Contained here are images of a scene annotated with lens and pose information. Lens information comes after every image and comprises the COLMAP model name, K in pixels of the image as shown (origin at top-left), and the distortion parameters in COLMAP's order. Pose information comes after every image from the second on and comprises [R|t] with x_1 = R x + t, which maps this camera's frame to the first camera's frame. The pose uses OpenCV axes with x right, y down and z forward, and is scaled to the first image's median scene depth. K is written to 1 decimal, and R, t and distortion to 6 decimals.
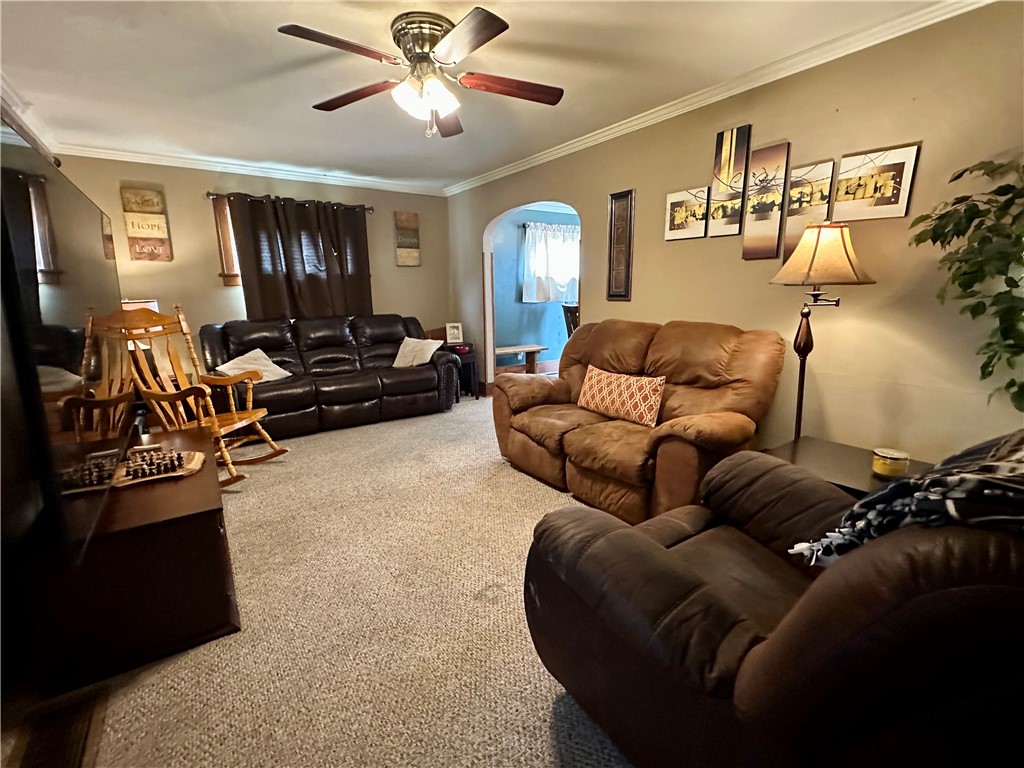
lens RADIAL K [[470.3, 0, 512.0], [0, 470.3, 386.3], [0, 0, 1]] dist [0.000475, 0.000144]
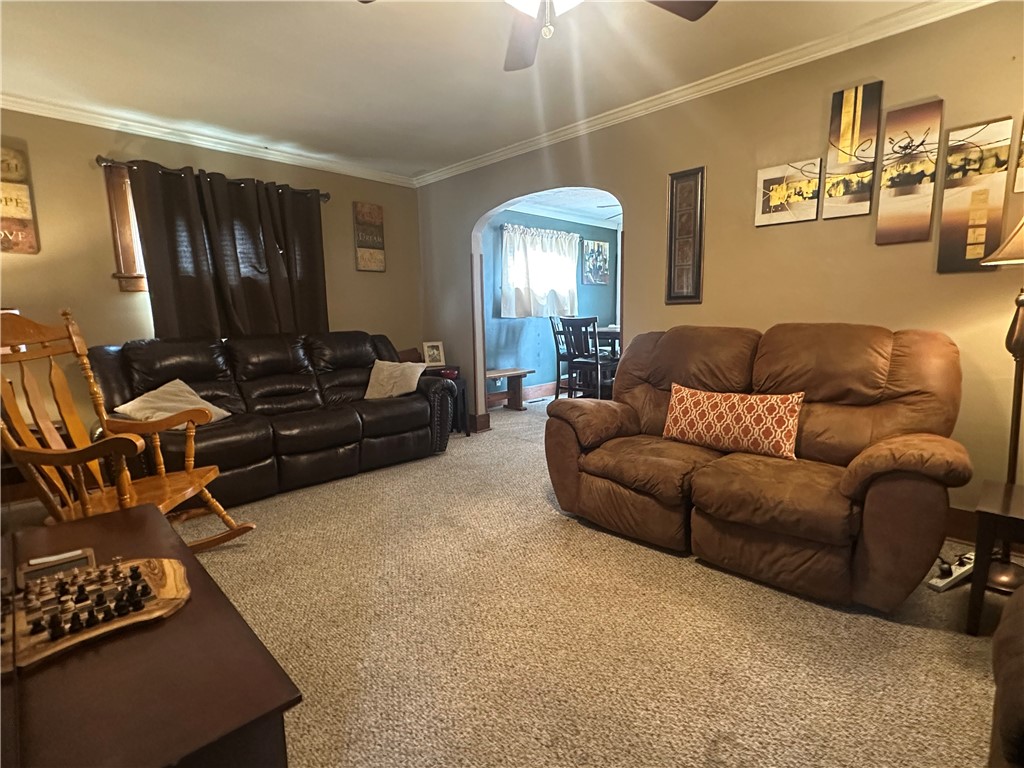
lens RADIAL K [[506.7, 0, 510.0], [0, 506.7, 386.3], [0, 0, 1]] dist [0.000242, 0.000934]
pose [[0.983200, -0.034133, 0.179311, -0.276569], [0.045642, 0.997127, -0.060452, -0.002388], [-0.176732, 0.067620, 0.981933, 0.255203]]
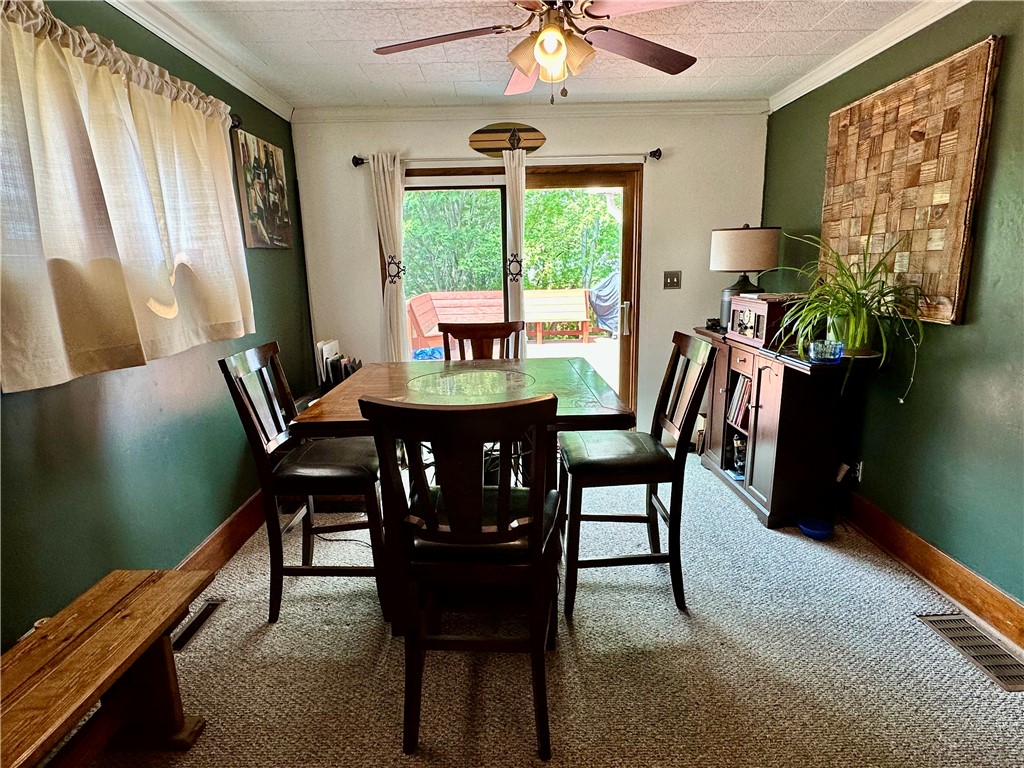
lens RADIAL K [[554.6, 0, 511.5], [0, 554.6, 386.4], [0, 0, 1]] dist [0.001255, 0.000169]
pose [[0.558522, -0.181147, 0.809468, -0.098707], [0.194915, 0.977200, 0.084194, -0.341777], [-0.806264, 0.110753, 0.581096, 1.518214]]
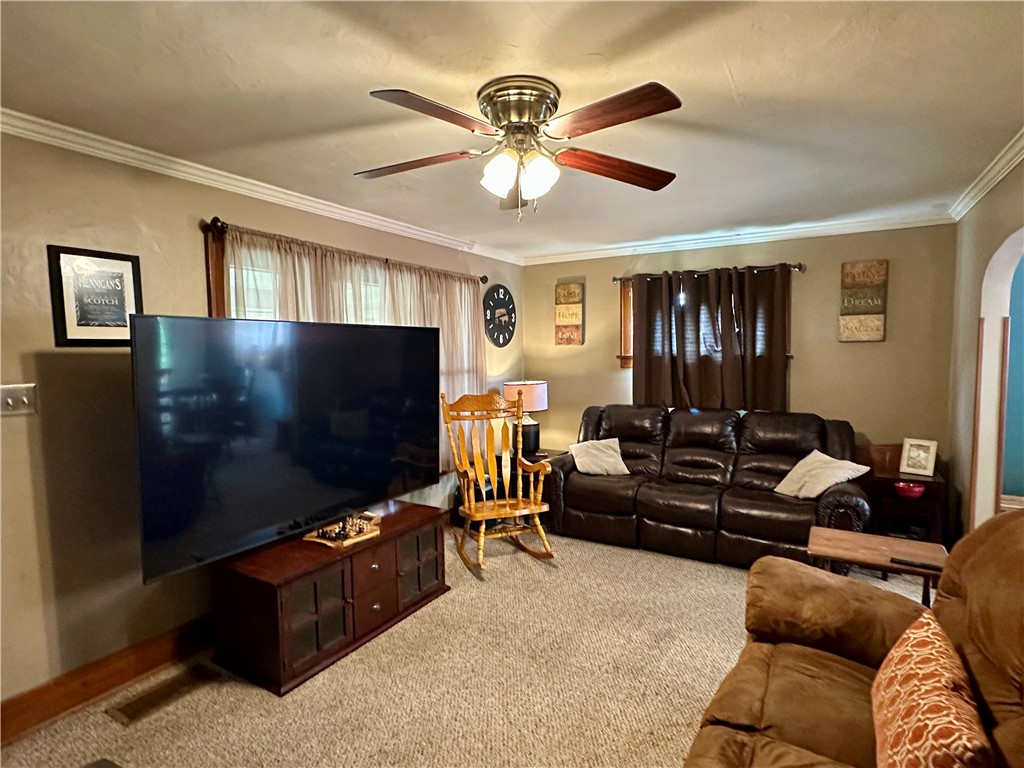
lens RADIAL K [[545.1, 0, 506.0], [0, 545.1, 388.8], [0, 0, 1]] dist [-0.001946, -0.001214]
pose [[0.413587, 0.072171, -0.907600, 0.479666], [-0.178609, 0.983915, -0.003152, -0.188134], [0.892773, 0.163409, 0.419825, 0.482195]]
